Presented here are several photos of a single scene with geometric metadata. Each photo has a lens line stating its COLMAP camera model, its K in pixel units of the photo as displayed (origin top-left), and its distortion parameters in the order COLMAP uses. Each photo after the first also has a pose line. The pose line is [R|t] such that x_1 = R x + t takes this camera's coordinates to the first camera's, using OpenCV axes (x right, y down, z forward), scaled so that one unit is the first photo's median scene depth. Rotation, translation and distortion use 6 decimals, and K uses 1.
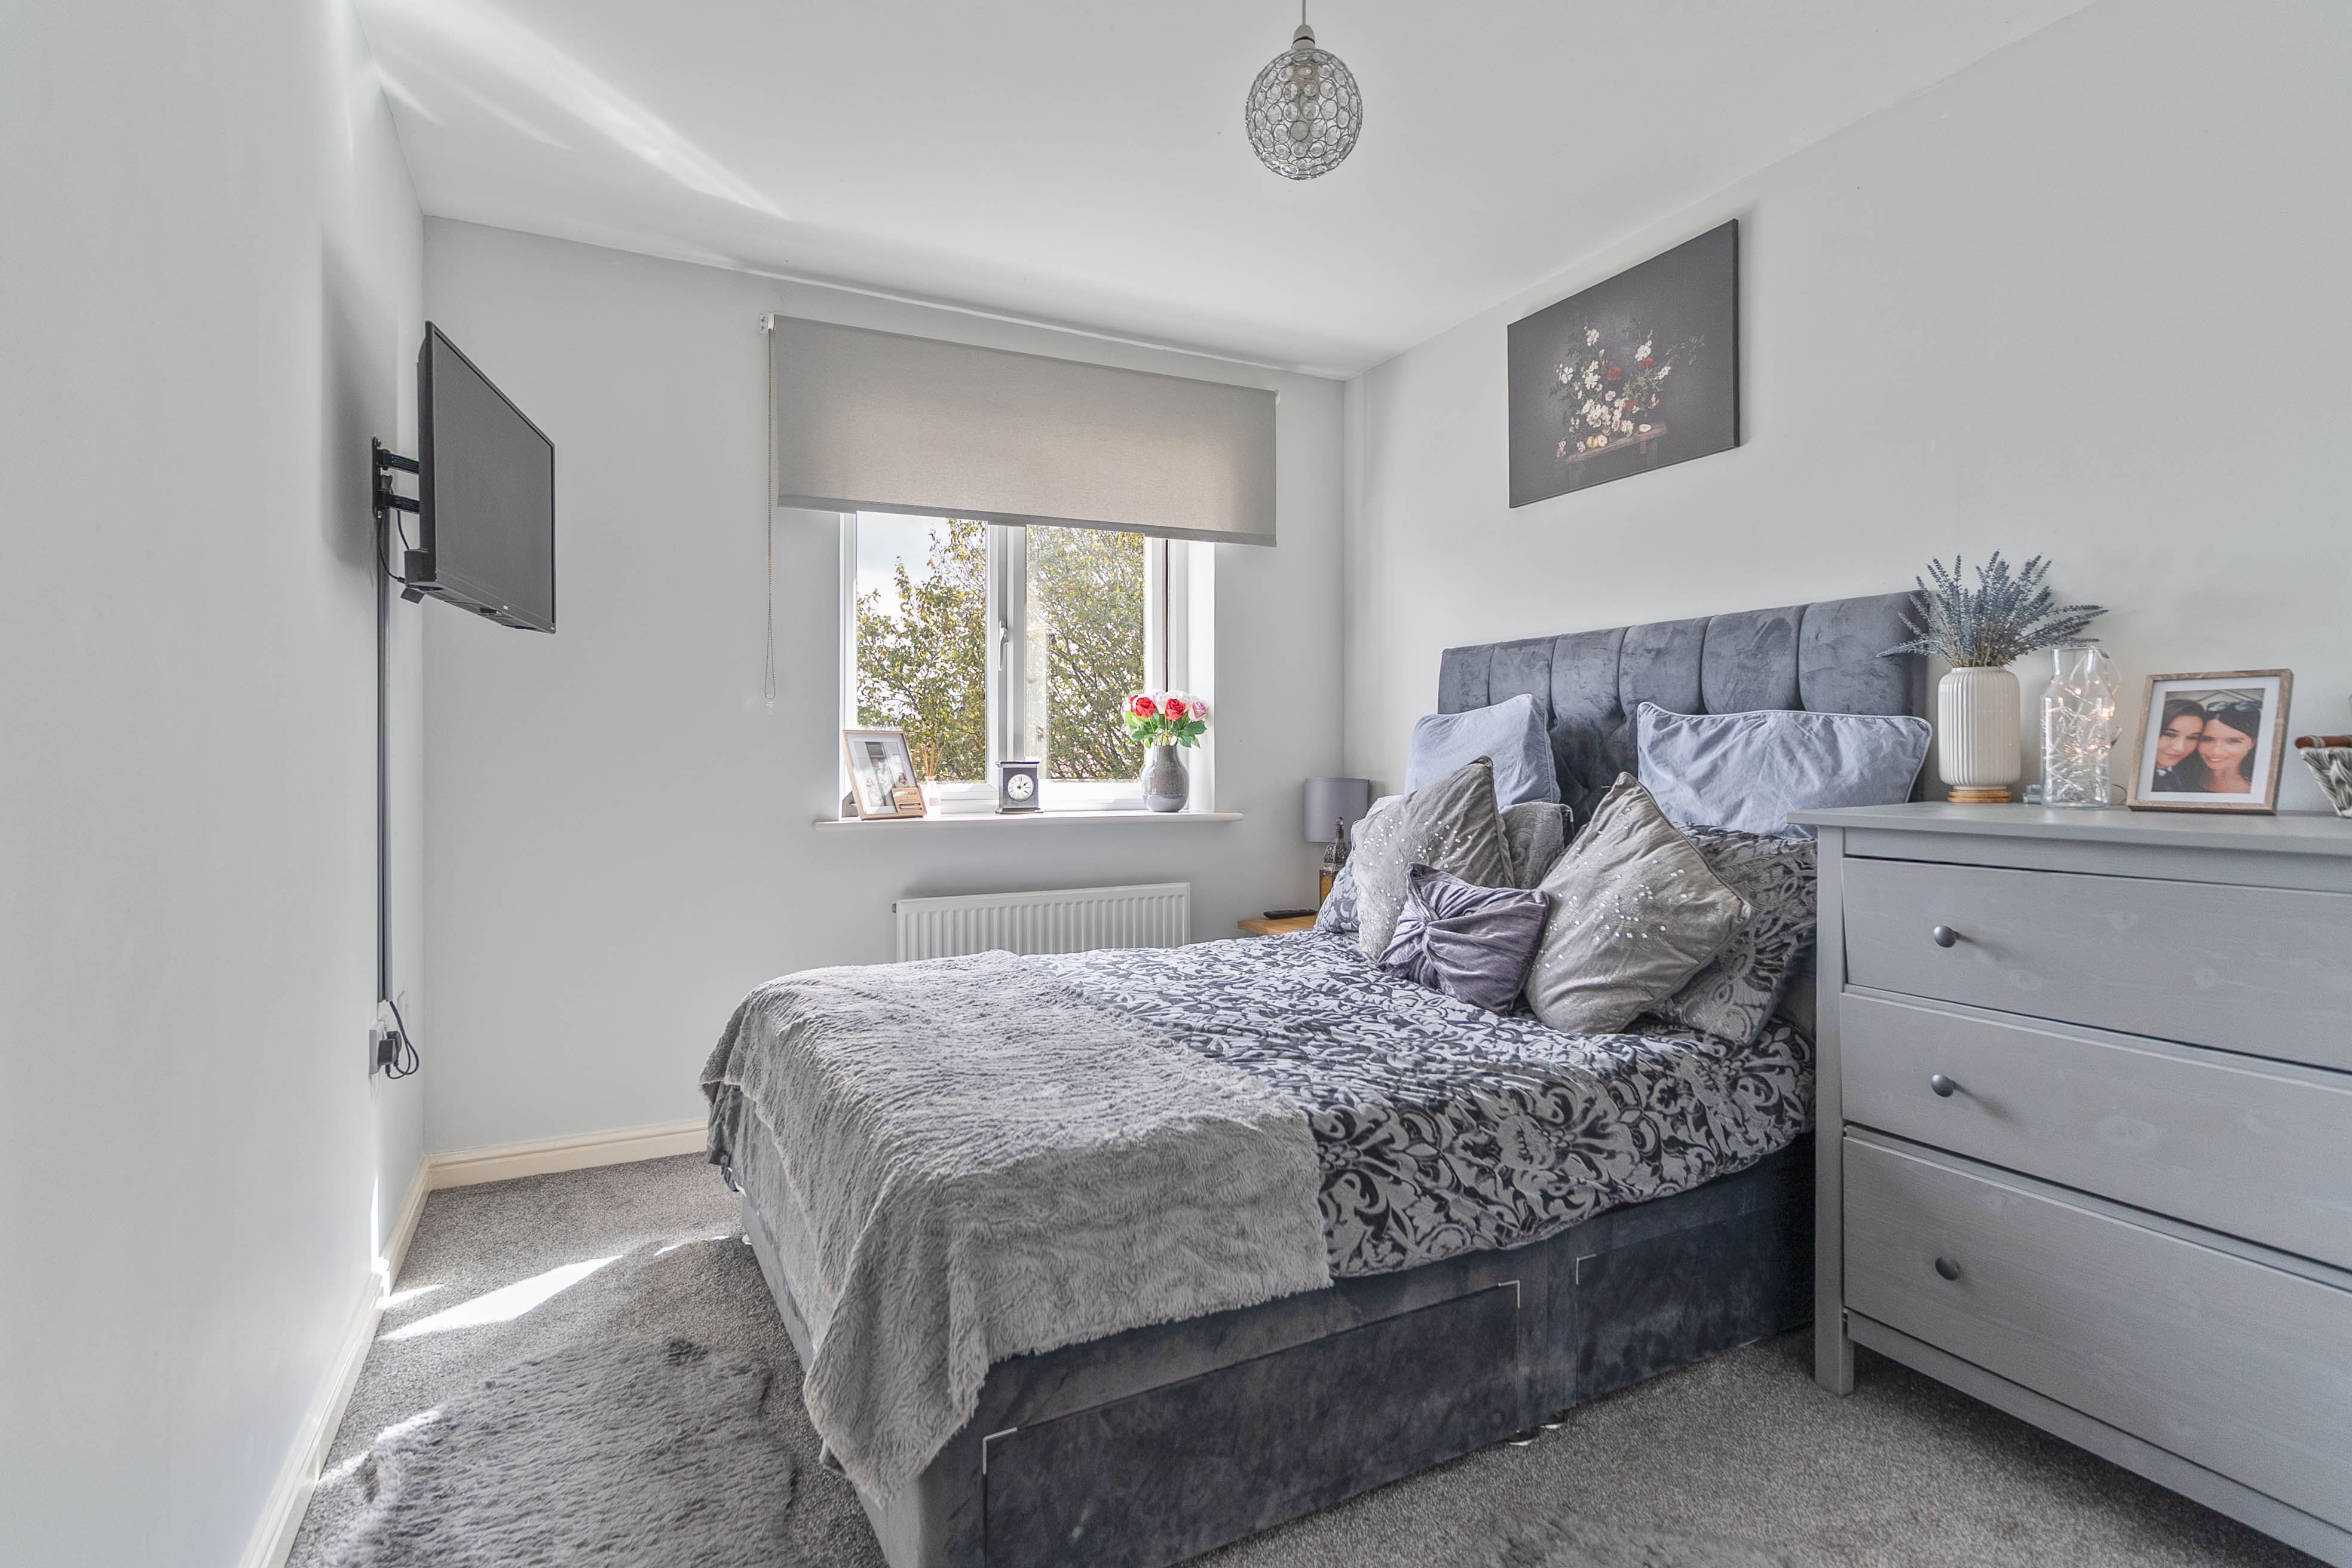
lens RADIAL K [[1159.3, 0, 1171.2], [0, 1159.3, 744.0], [0, 0, 1]] dist [0.001575, -0.000344]
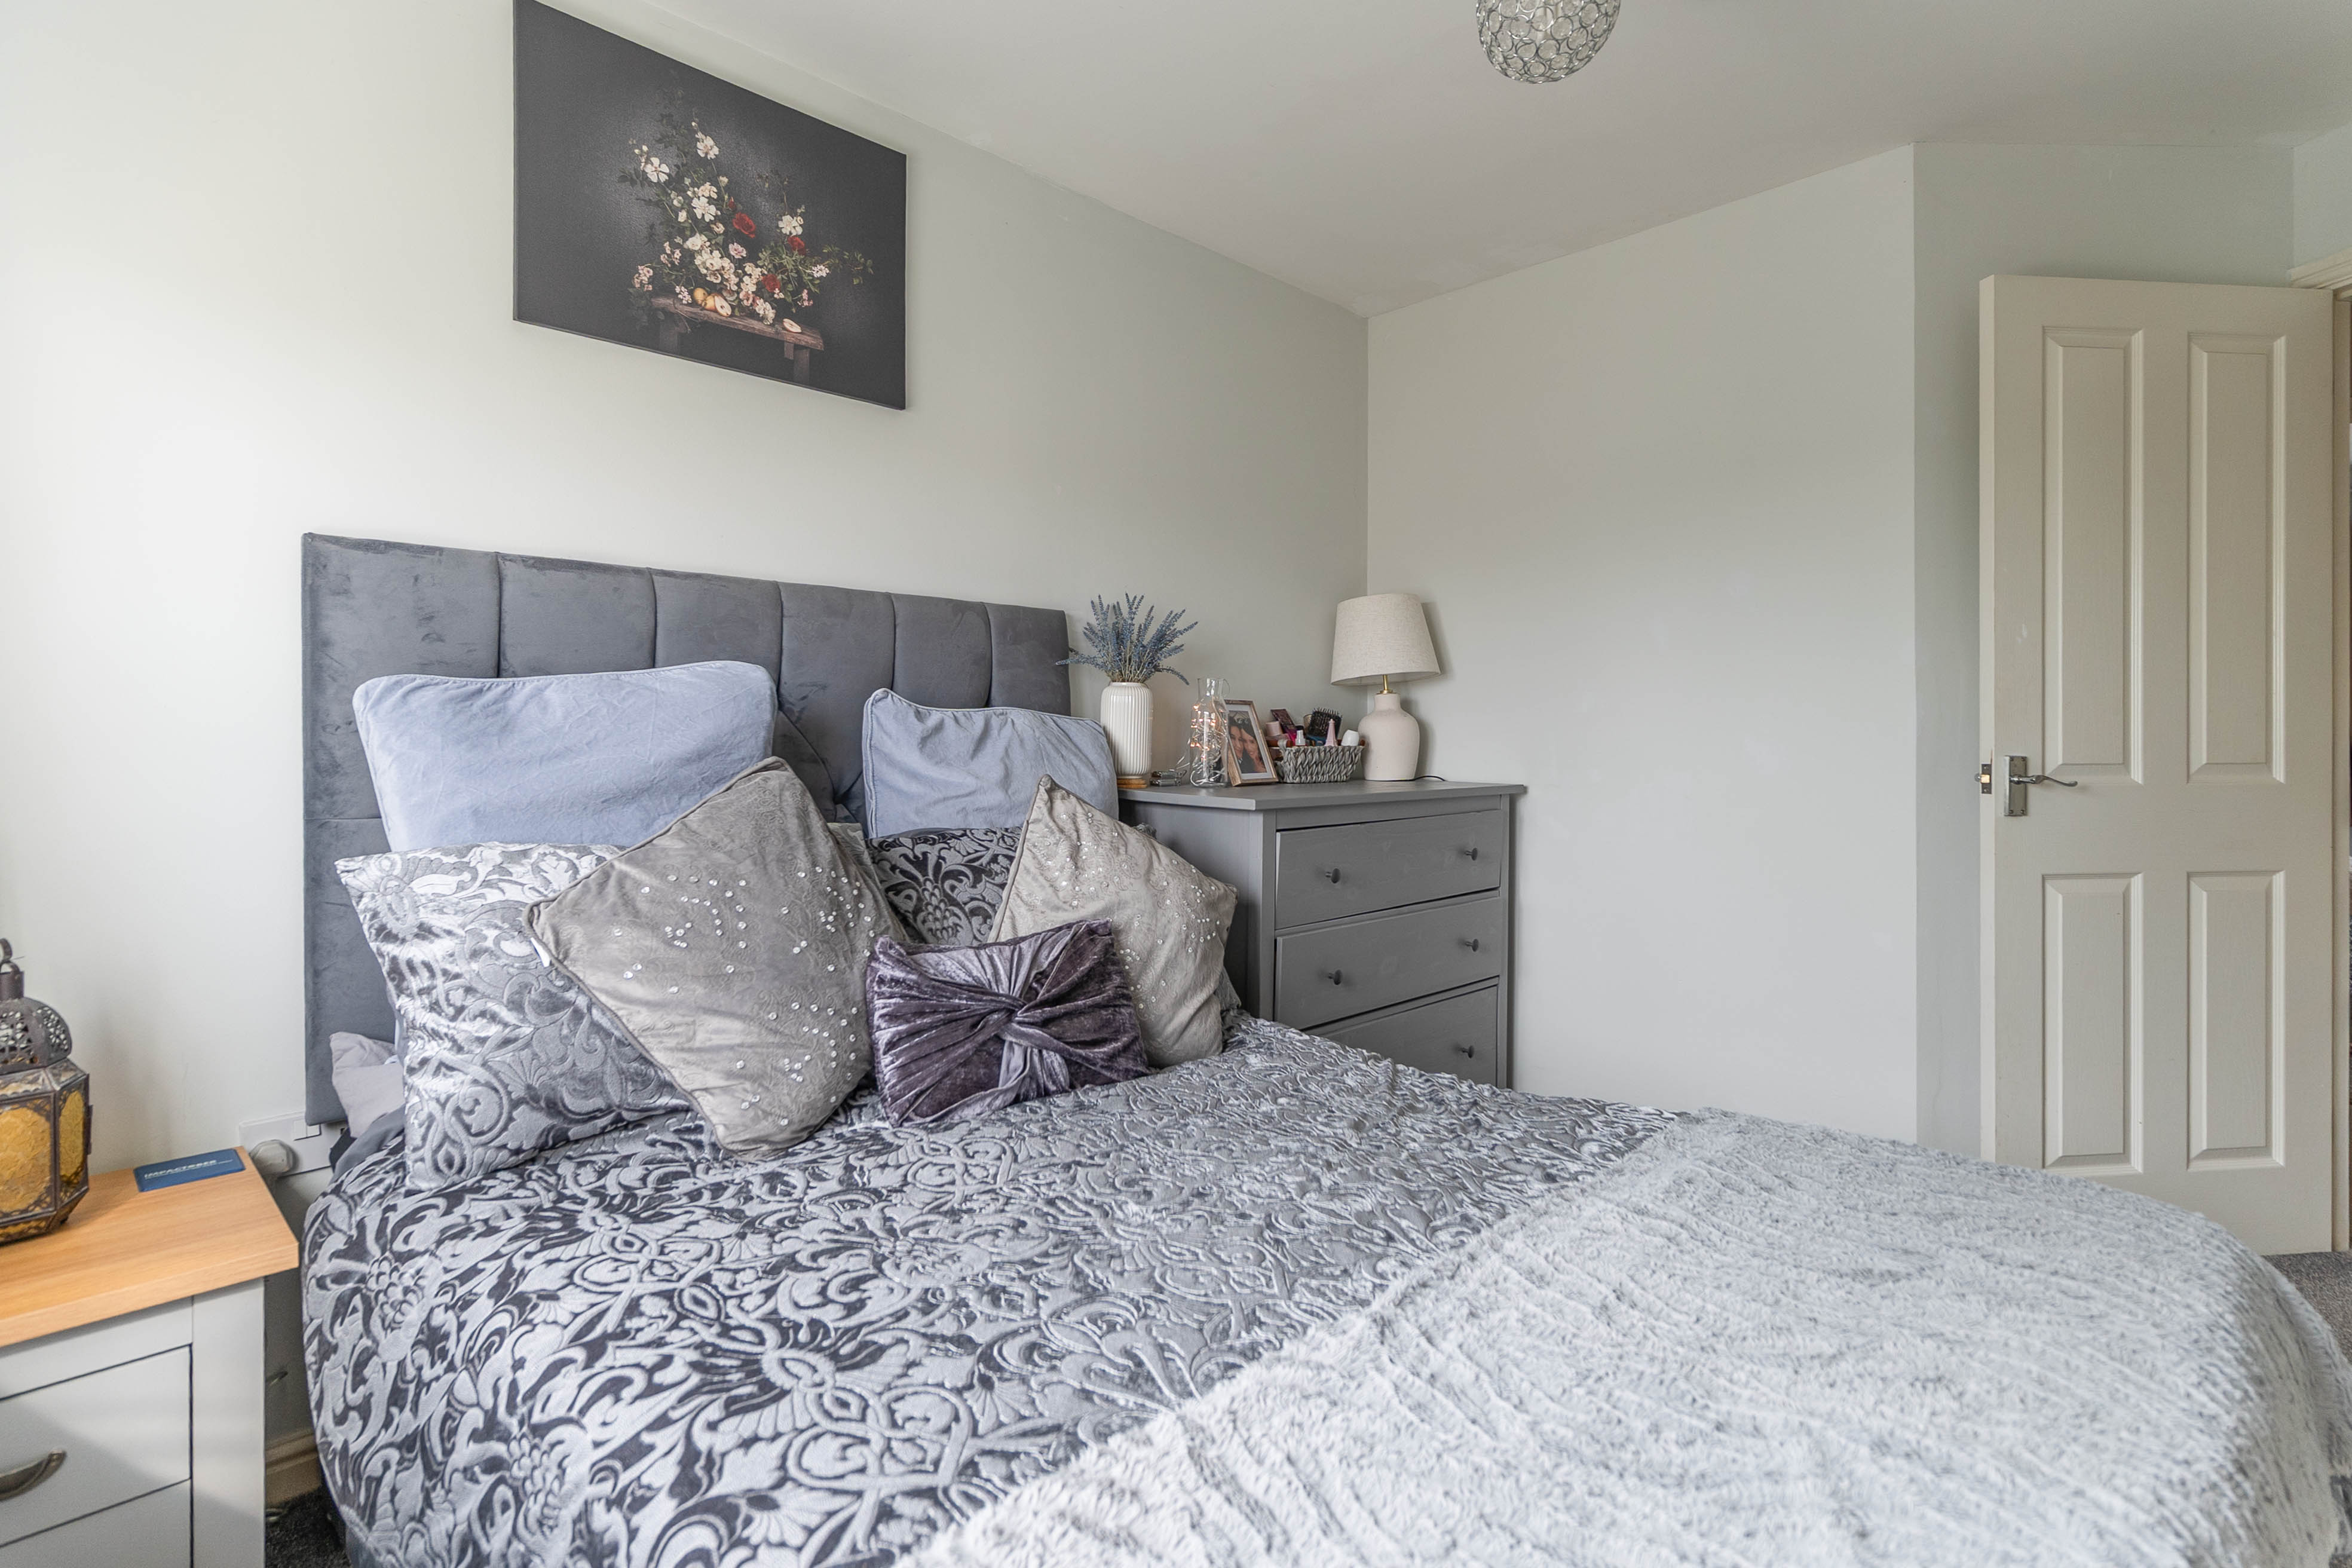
lens RADIAL K [[1159.3, 0, 1171.2], [0, 1159.3, 744.0], [0, 0, 1]] dist [0.001575, -0.000344]
pose [[-0.320274, -0.001230, 0.947324, -0.386267], [-0.008150, 0.999966, -0.001457, 0.001887], [-0.947290, -0.008187, -0.320273, 0.981446]]
